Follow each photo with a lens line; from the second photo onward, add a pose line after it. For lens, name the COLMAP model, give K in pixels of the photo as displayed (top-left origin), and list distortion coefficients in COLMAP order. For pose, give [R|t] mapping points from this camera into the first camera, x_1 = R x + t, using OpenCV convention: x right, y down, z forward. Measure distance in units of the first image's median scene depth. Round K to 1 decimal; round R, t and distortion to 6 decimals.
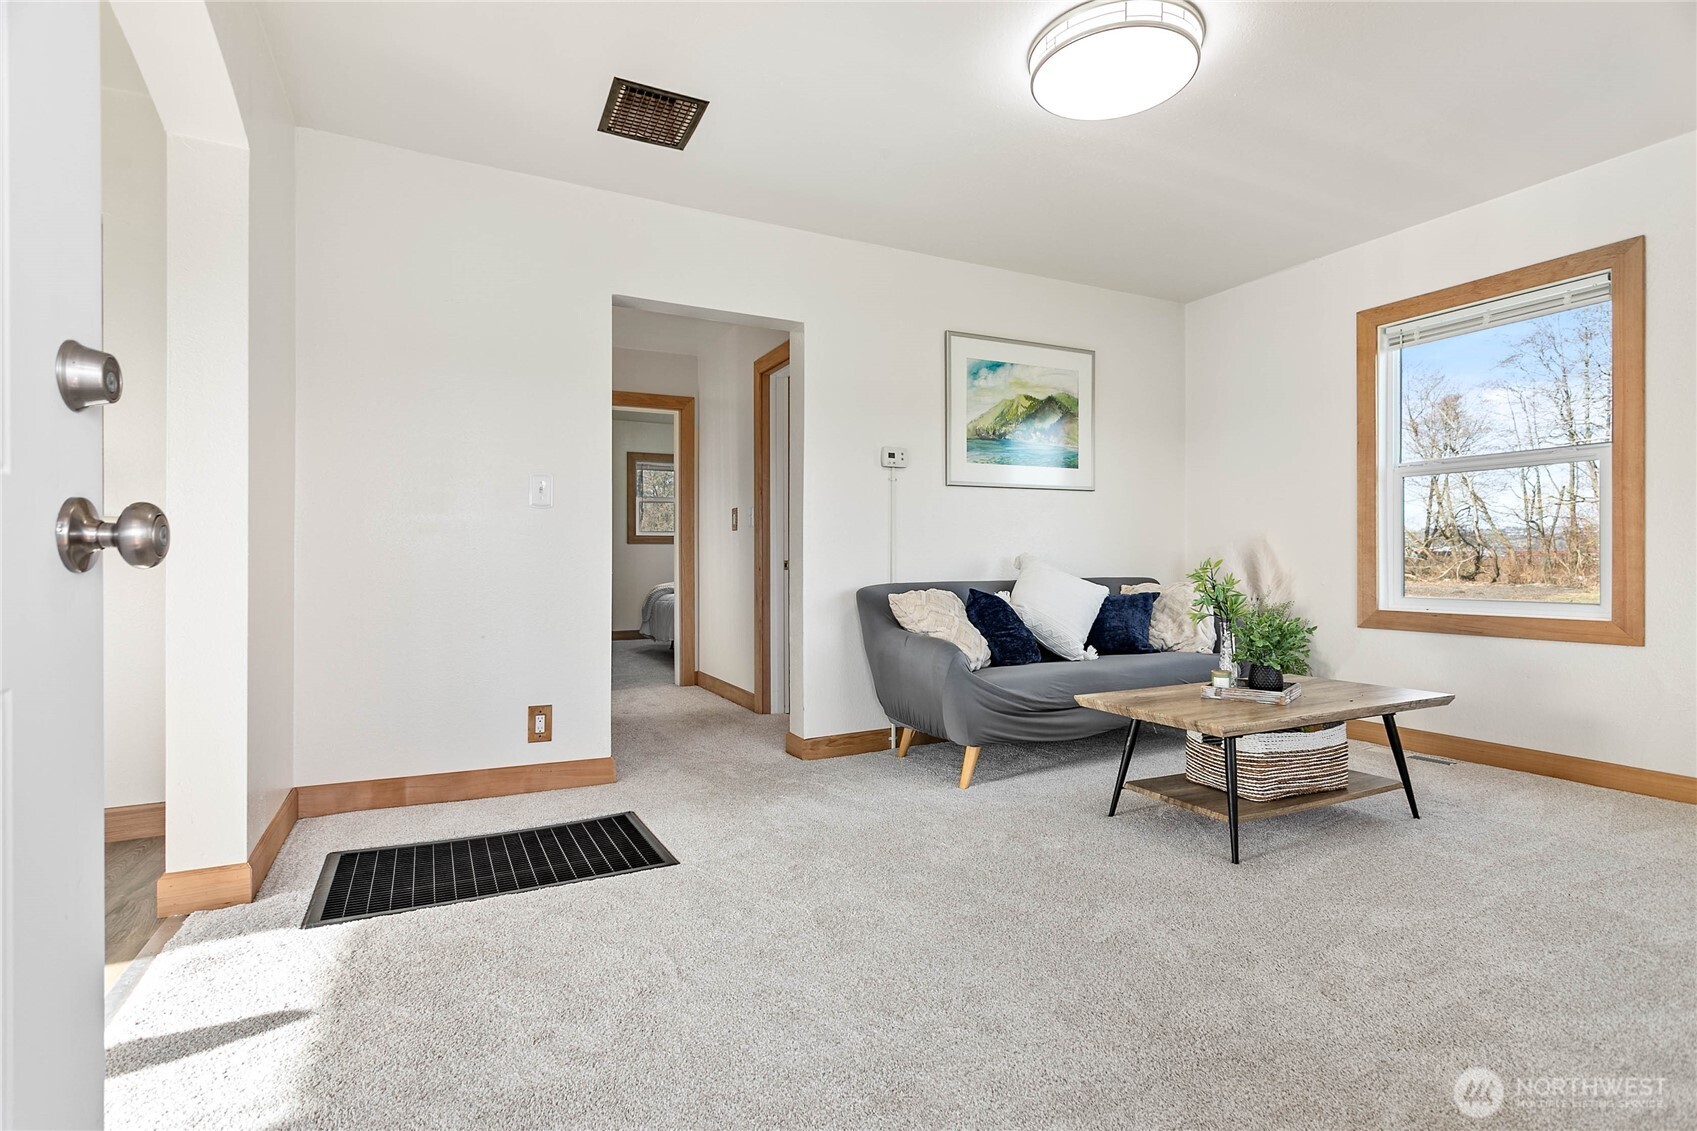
lens RADIAL K [[804.5, 0, 846.4], [0, 804.5, 557.3], [0, 0, 1]] dist [0.000040, 0.000351]
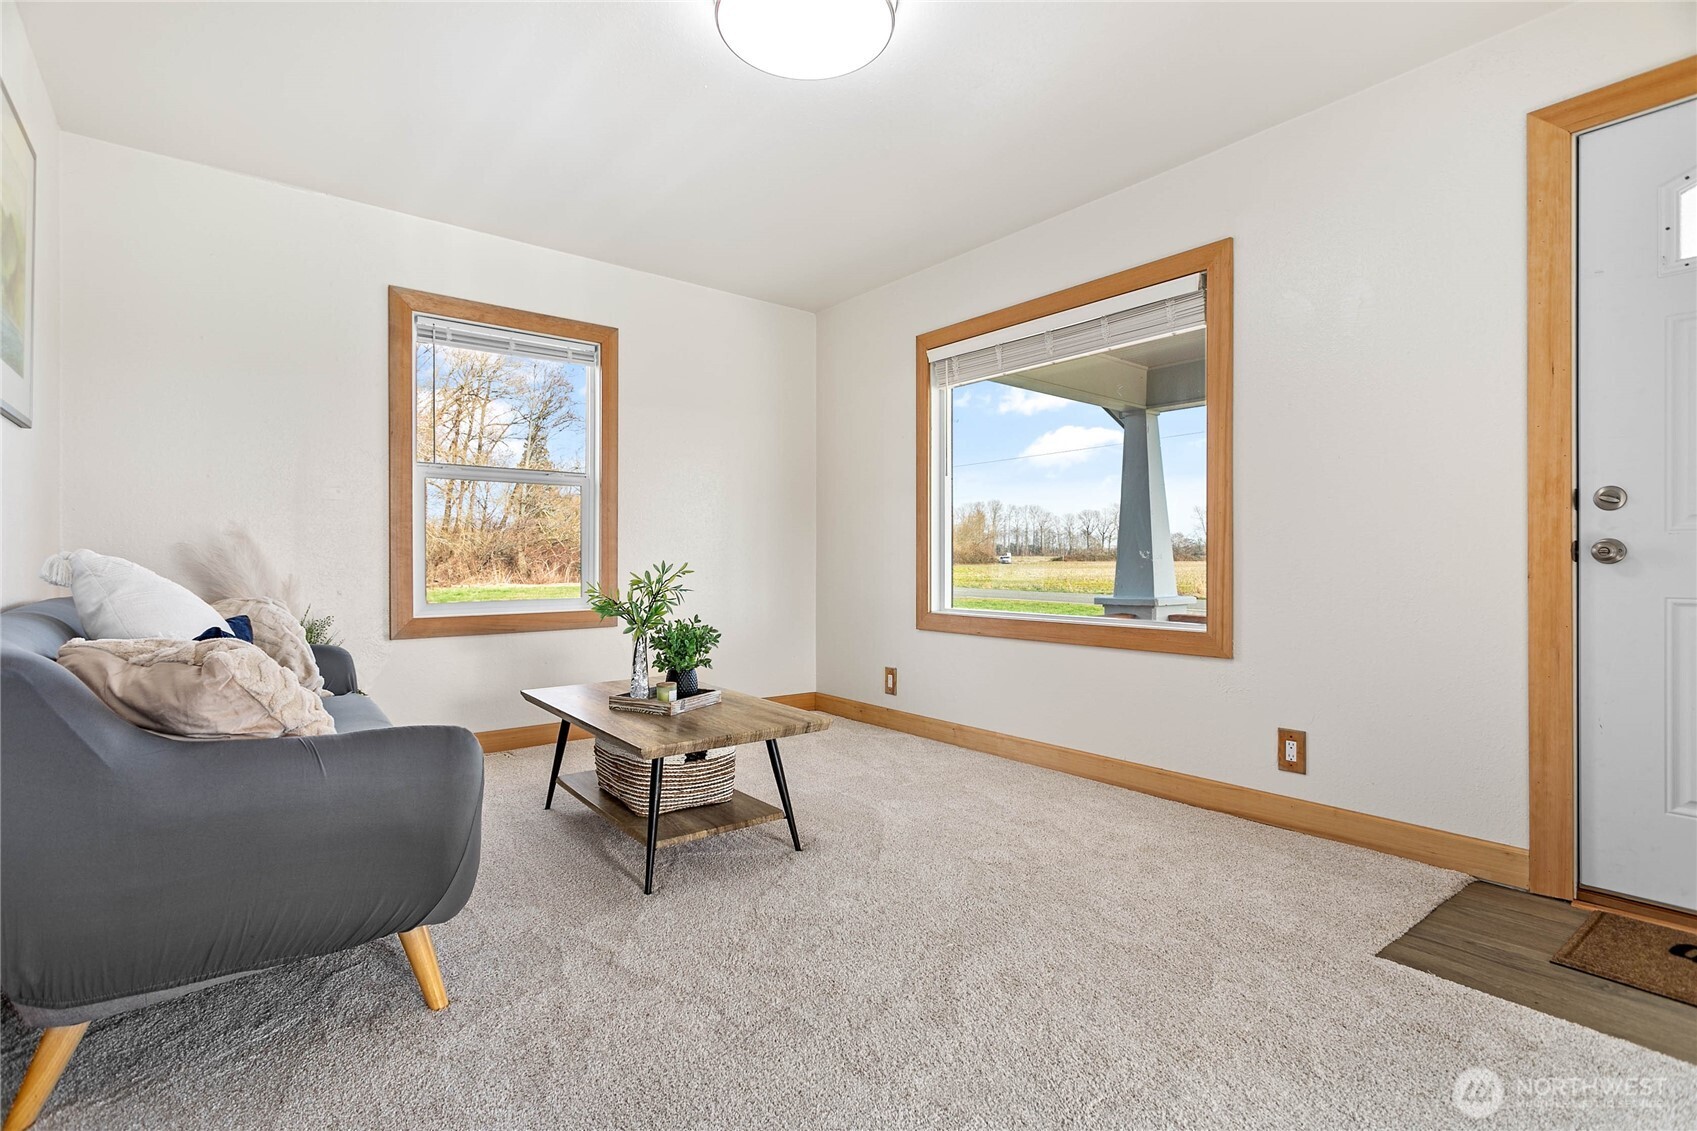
lens RADIAL K [[804.5, 0, 846.4], [0, 804.5, 557.3], [0, 0, 1]] dist [0.000040, 0.000351]
pose [[-0.223155, 0.001389, 0.974782, -0.362947], [-0.001838, 0.999997, -0.001845, -0.004011], [-0.974781, -0.002203, -0.223151, 0.748069]]
